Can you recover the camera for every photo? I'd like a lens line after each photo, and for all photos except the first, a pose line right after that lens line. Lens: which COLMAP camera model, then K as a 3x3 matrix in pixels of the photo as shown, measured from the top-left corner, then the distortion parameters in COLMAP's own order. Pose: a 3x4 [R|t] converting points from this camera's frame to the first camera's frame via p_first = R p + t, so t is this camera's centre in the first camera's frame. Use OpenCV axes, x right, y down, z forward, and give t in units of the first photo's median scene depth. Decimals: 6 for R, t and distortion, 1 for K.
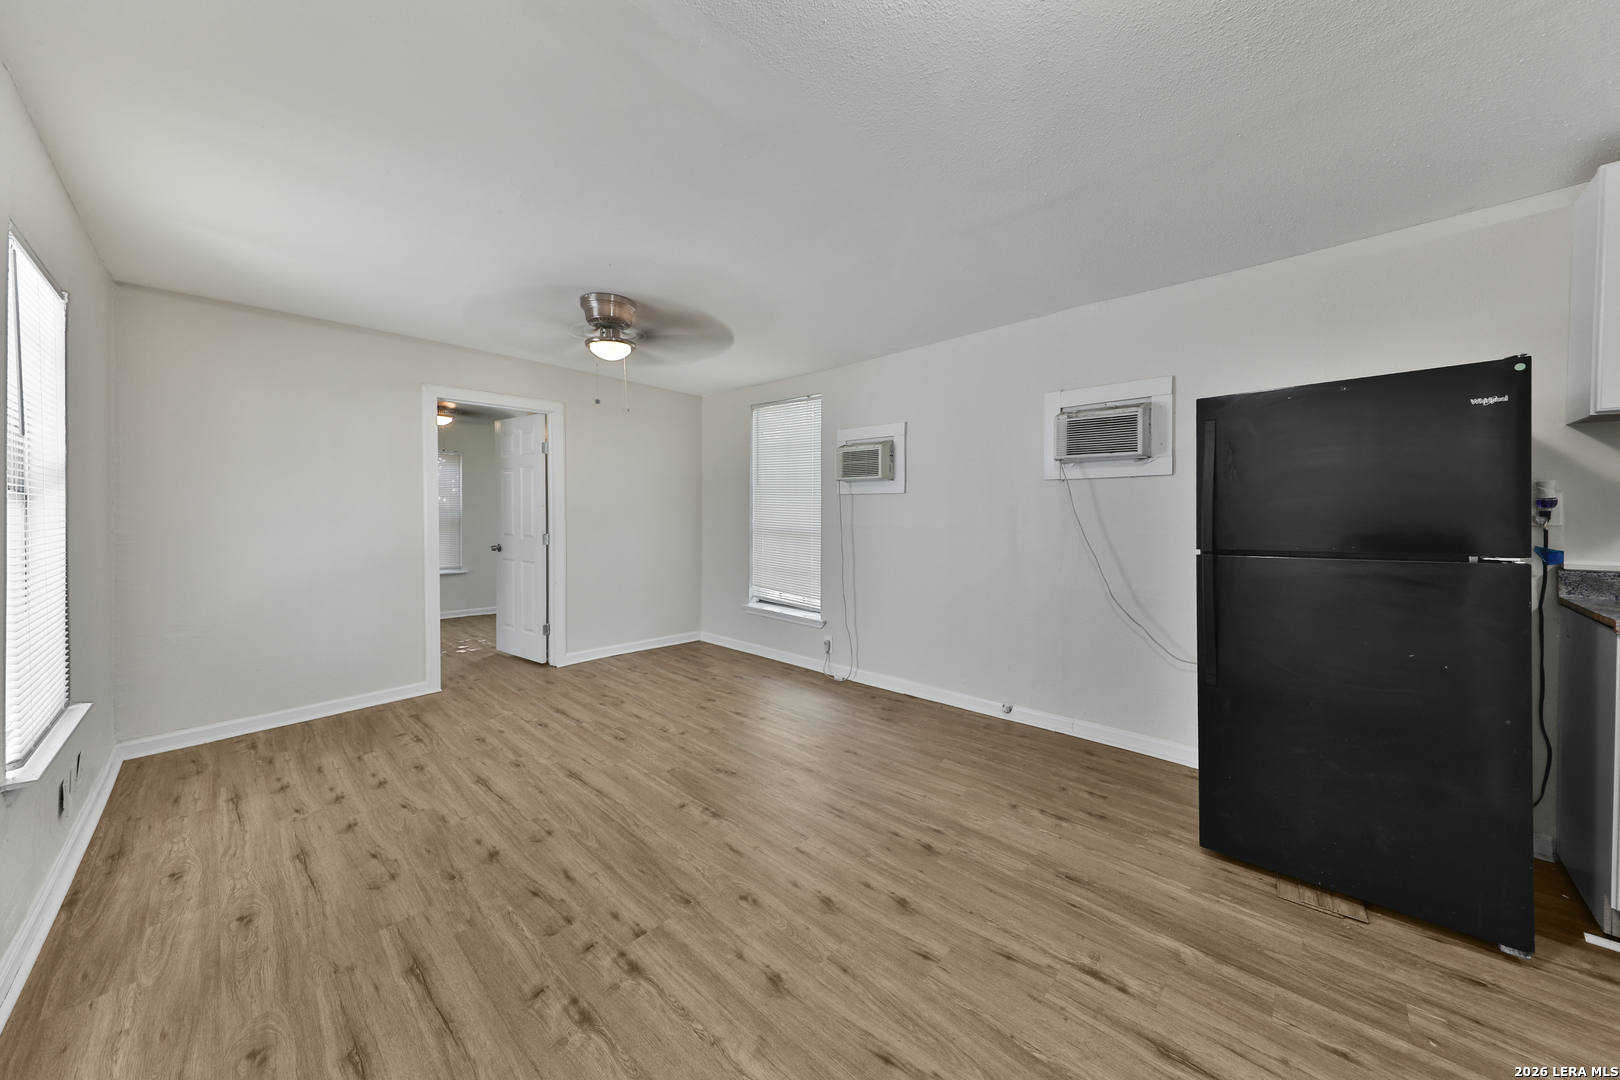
lens RADIAL K [[540.9, 0, 815.6], [0, 540.9, 537.1], [0, 0, 1]] dist [0.020866, -0.007542]
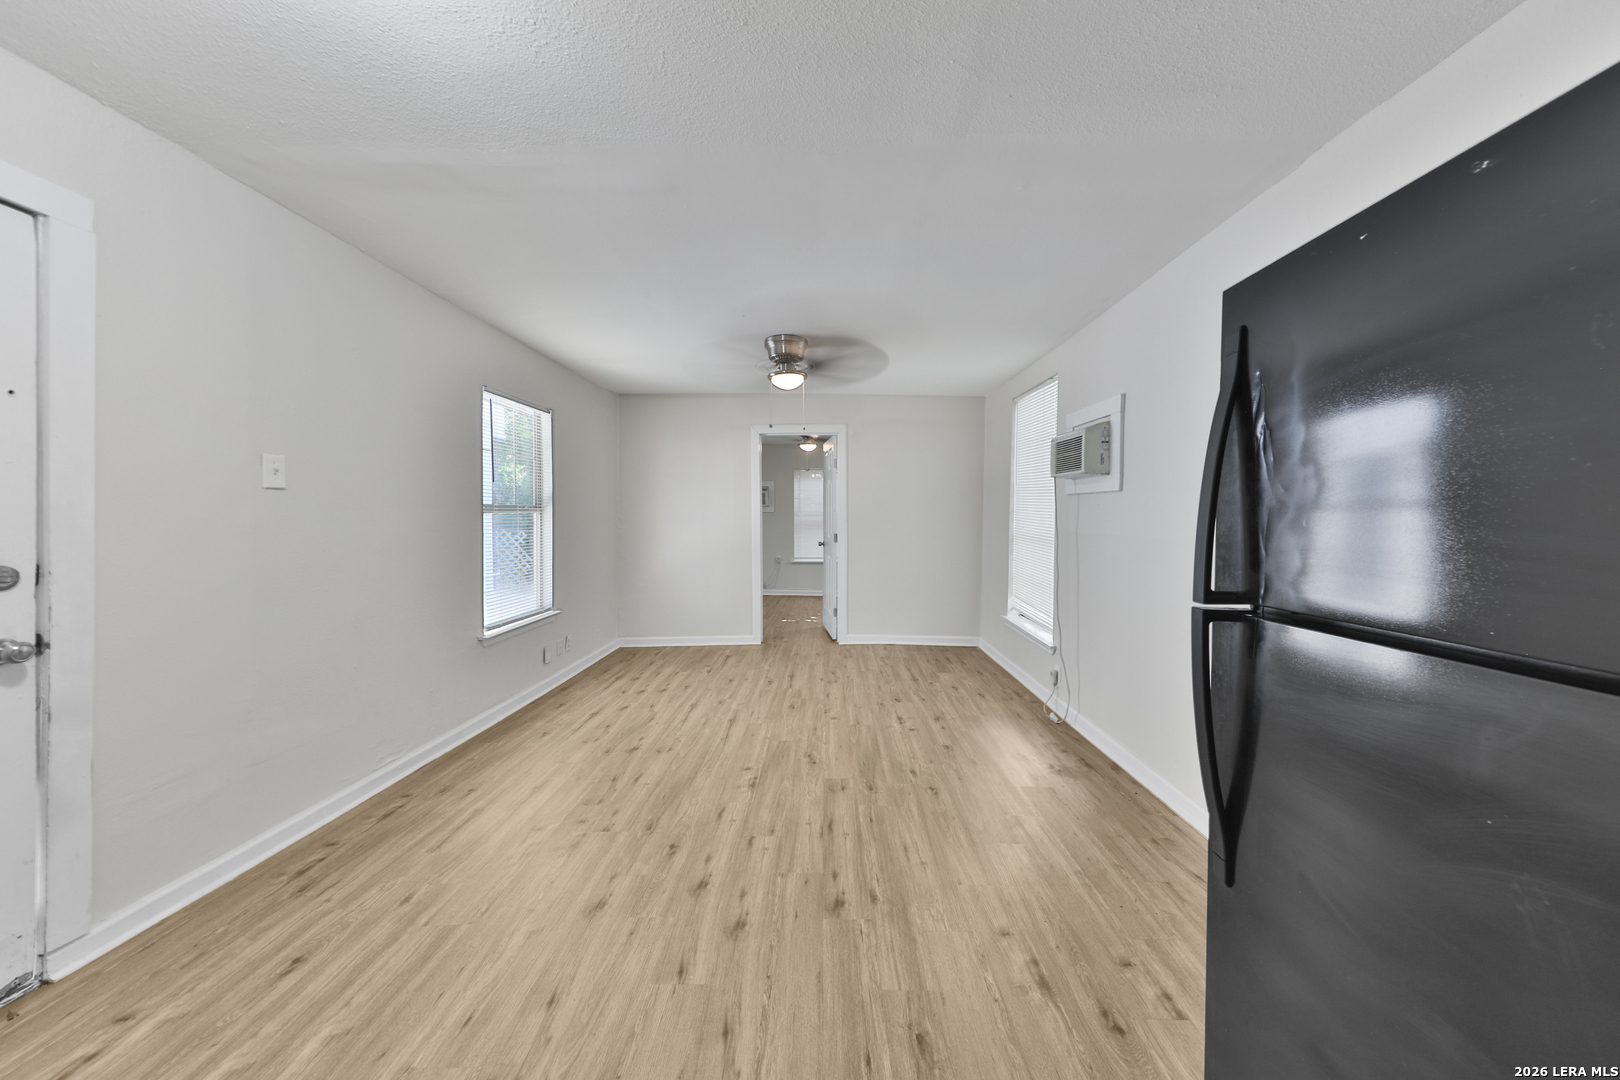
lens RADIAL K [[525.2, 0, 826.2], [0, 525.2, 549.0], [0, 0, 1]] dist [0.008096, -0.000049]
pose [[0.679142, 0.047442, -0.732472, 0.641597], [-0.031982, 0.998874, 0.035043, -0.023059], [0.733309, -0.000373, 0.679895, 0.334645]]
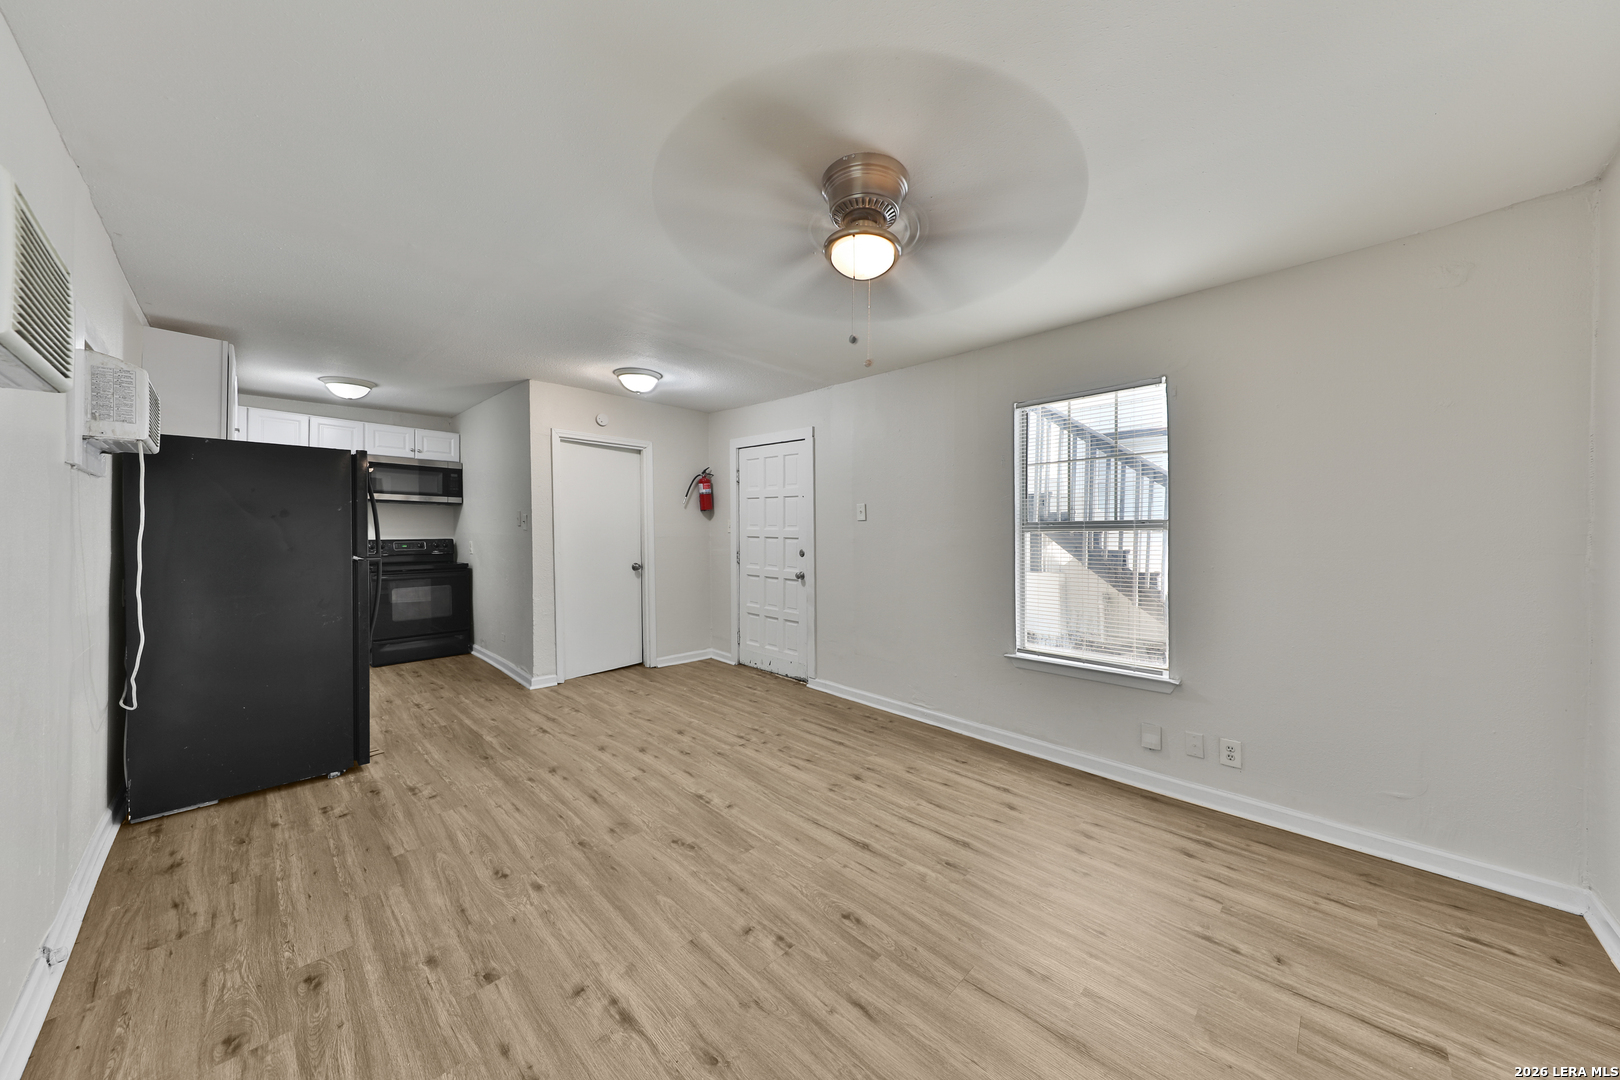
lens RADIAL K [[540.9, 0, 815.6], [0, 540.9, 537.1], [0, 0, 1]] dist [0.020866, -0.007542]
pose [[-0.999881, -0.005918, 0.014281, -0.405349], [-0.005322, 0.999129, 0.041392, -0.083153], [-0.014513, 0.041311, -0.999041, 1.947681]]
